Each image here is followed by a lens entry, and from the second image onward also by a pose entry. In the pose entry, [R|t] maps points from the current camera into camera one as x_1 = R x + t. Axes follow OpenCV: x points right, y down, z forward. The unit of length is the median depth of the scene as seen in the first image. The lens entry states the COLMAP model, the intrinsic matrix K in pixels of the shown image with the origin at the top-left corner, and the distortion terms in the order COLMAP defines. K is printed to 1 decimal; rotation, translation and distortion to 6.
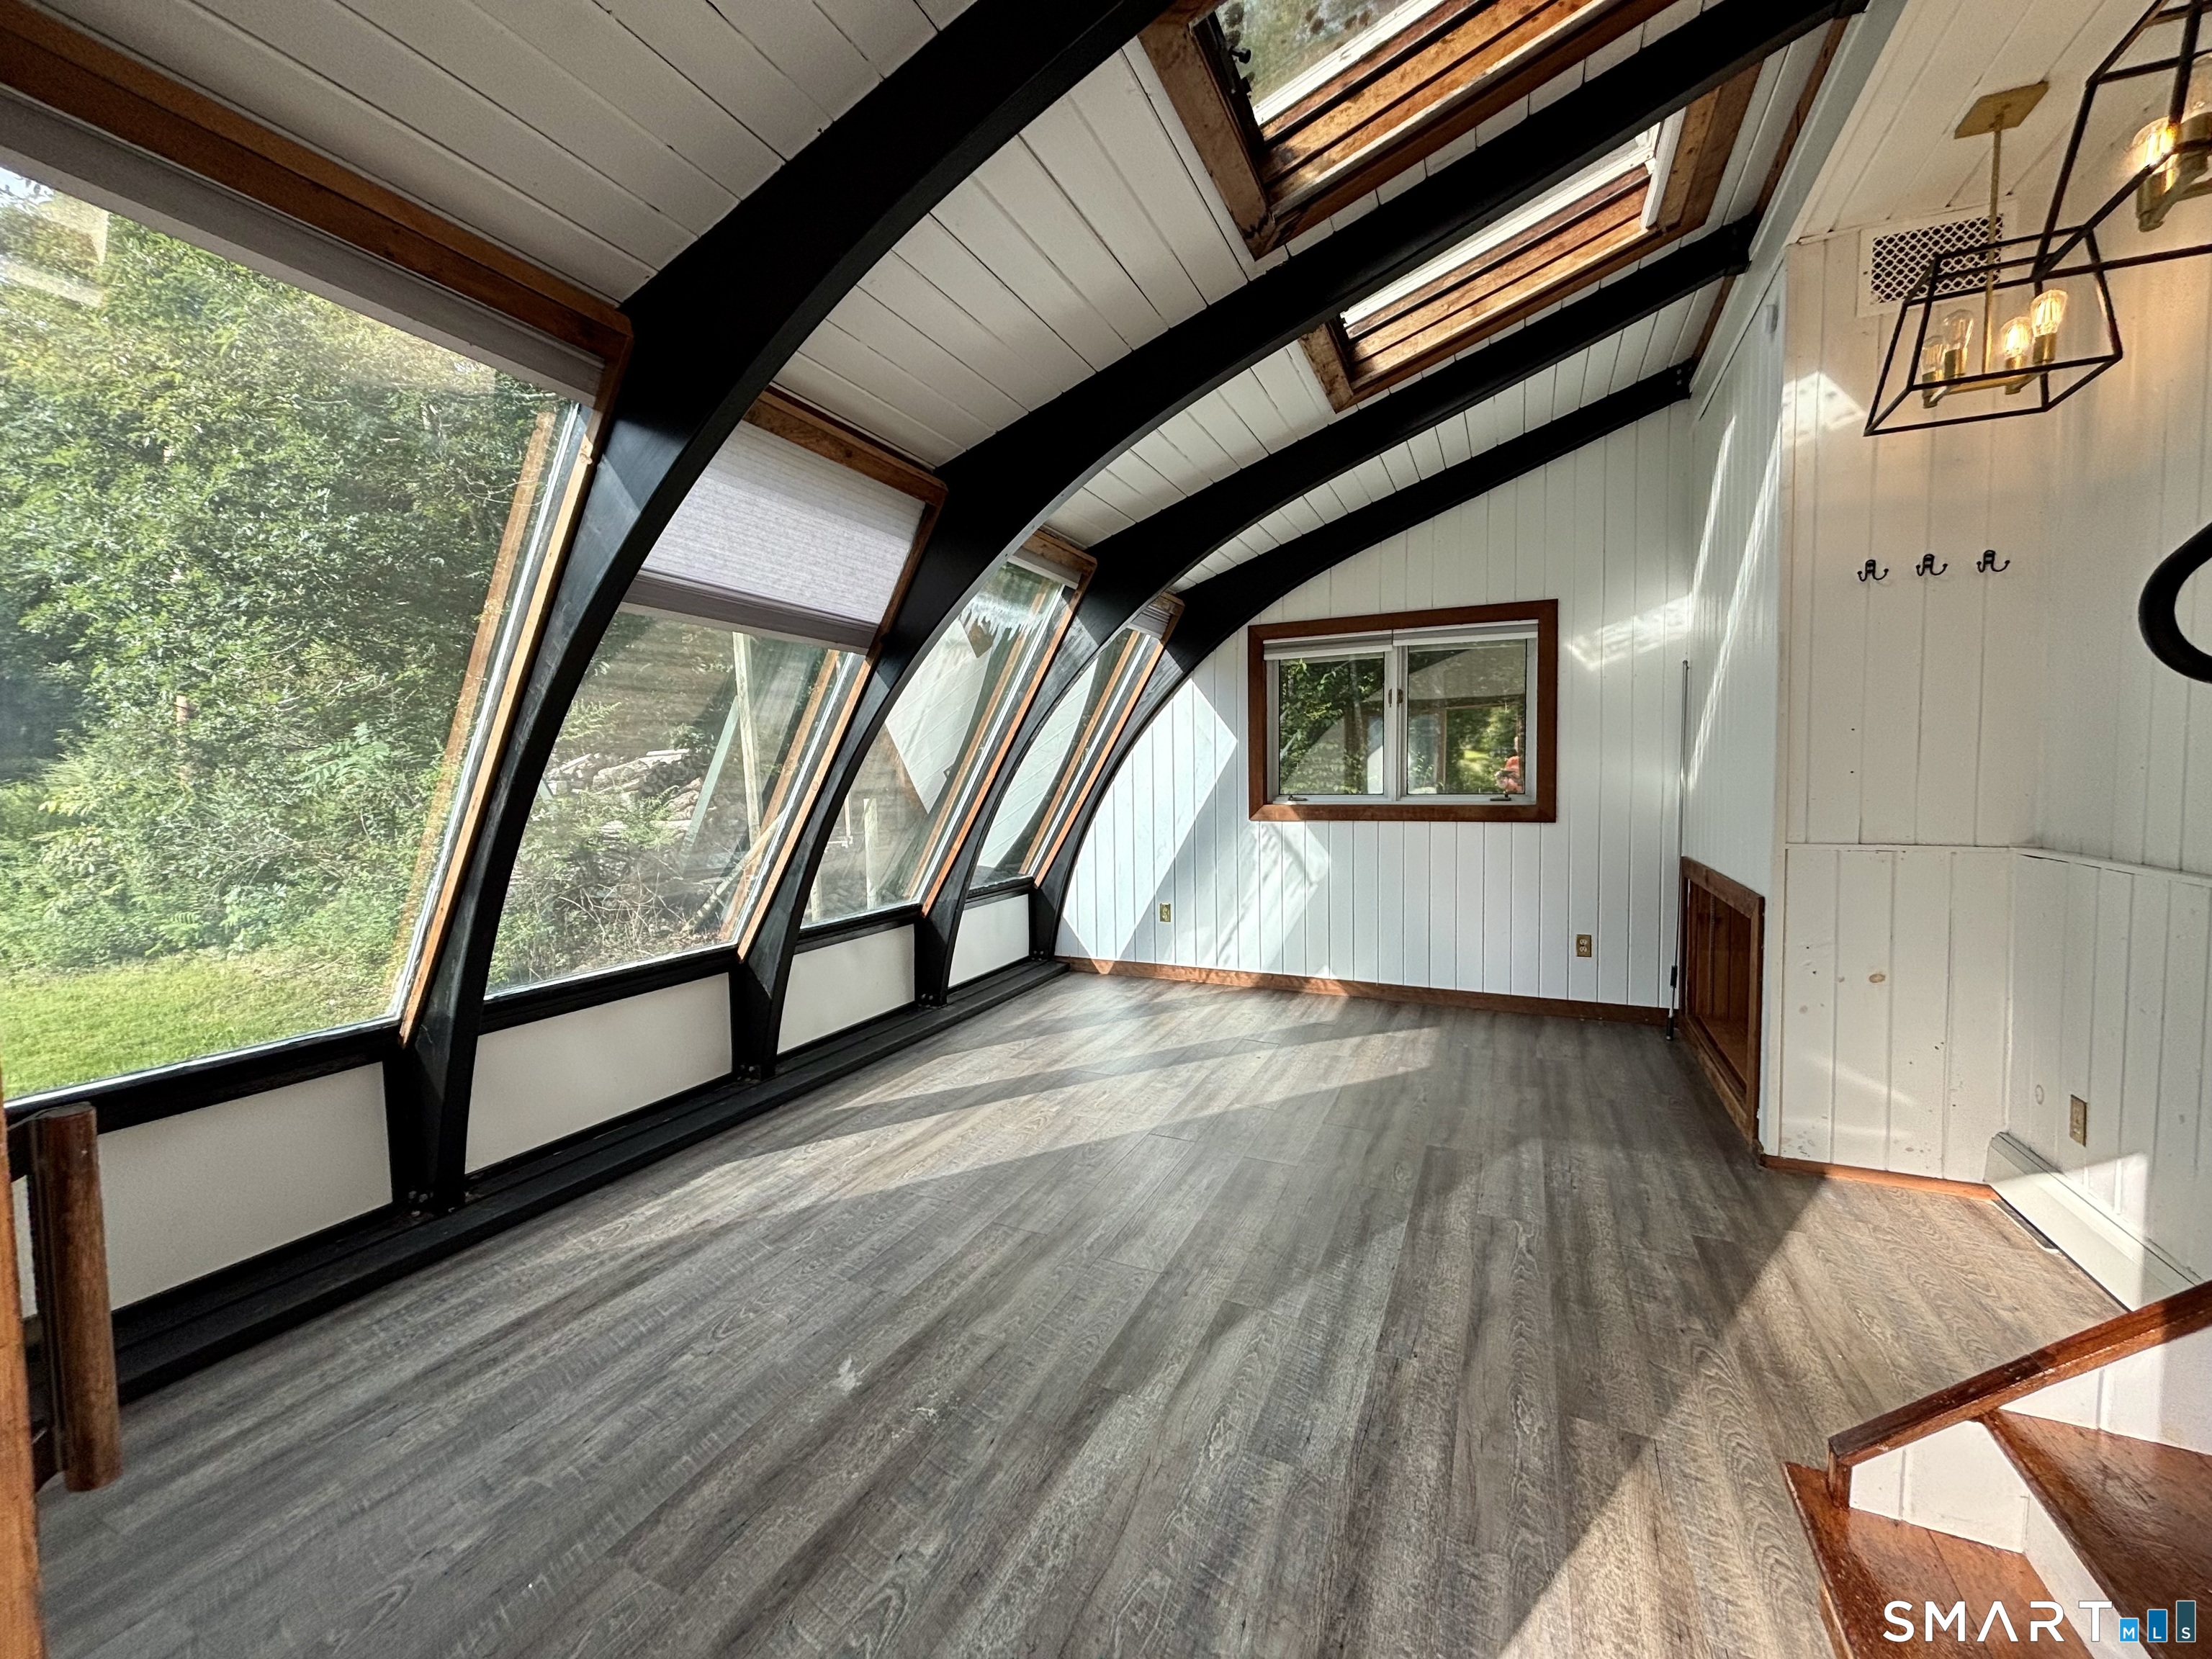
lens RADIAL K [[893.9, 0, 1115.9], [0, 893.9, 825.7], [0, 0, 1]] dist [-0.001278, 0.002139]
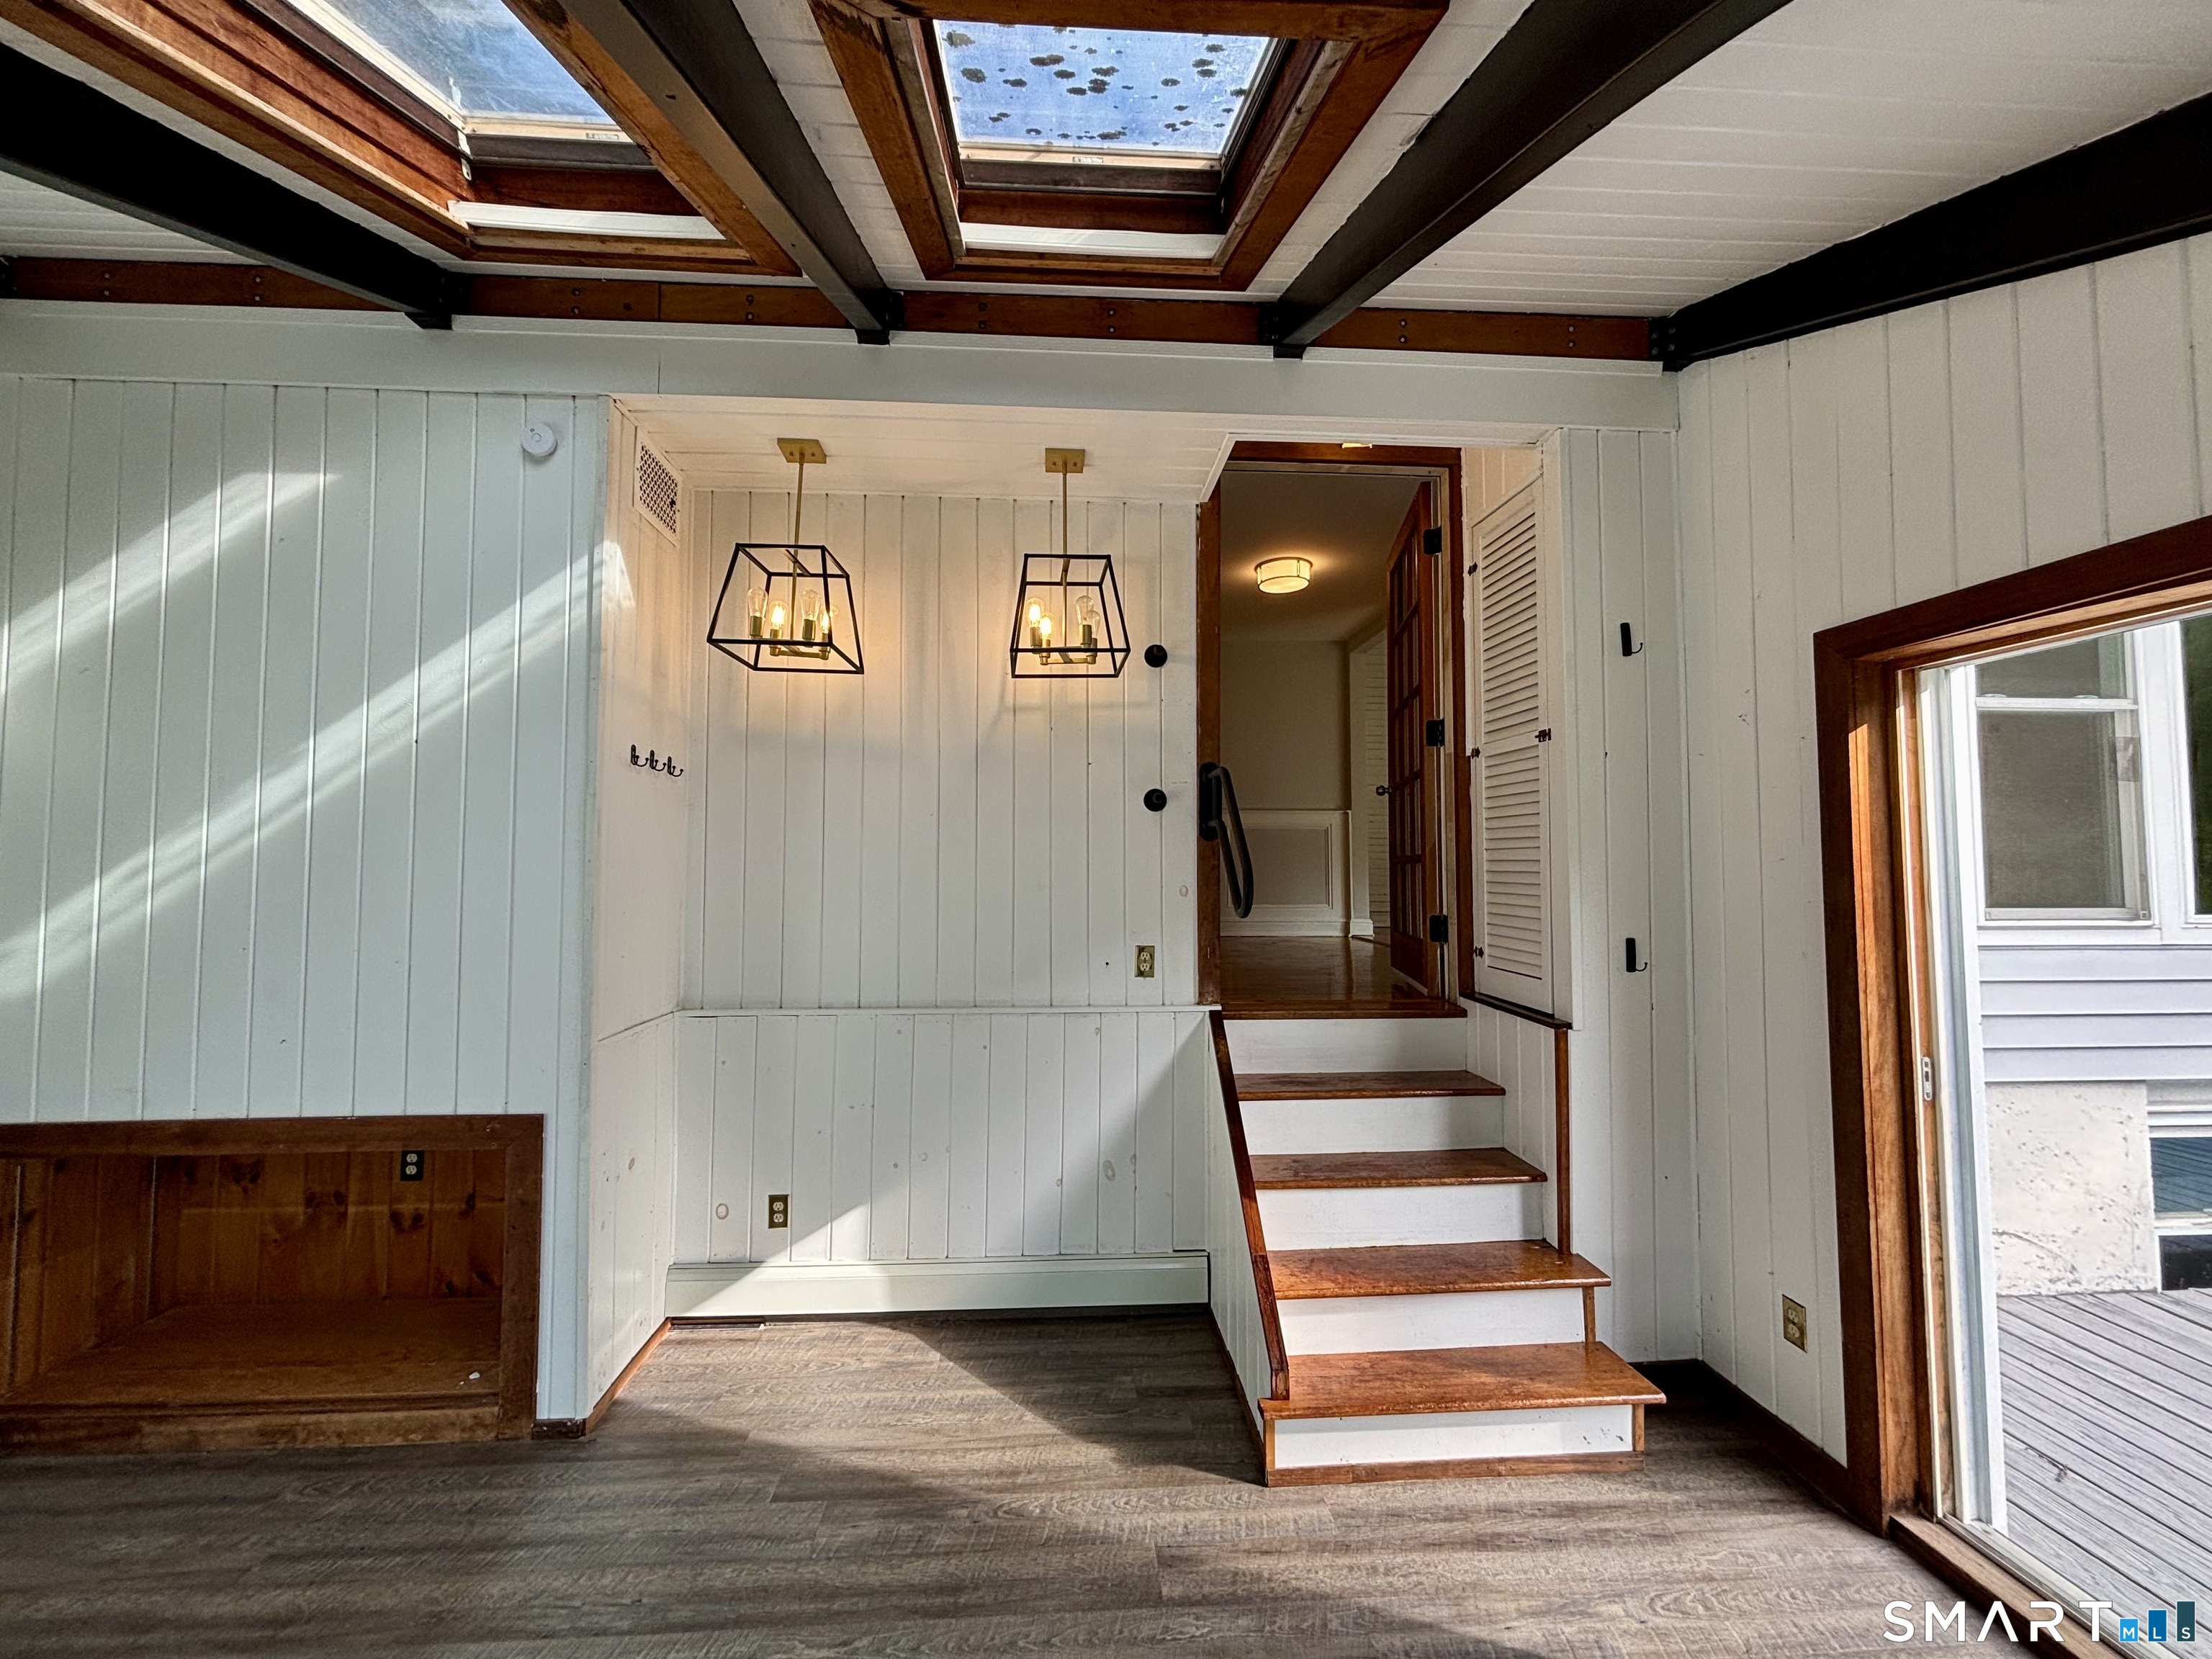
lens RADIAL K [[893.9, 0, 1101.2], [0, 893.9, 824.8], [0, 0, 1]] dist [-0.001278, 0.002139]
pose [[-0.462384, 0.054669, 0.884993, -0.339417], [0.054836, 0.997950, -0.032996, -0.170090], [-0.884982, 0.033272, -0.464434, 1.167771]]
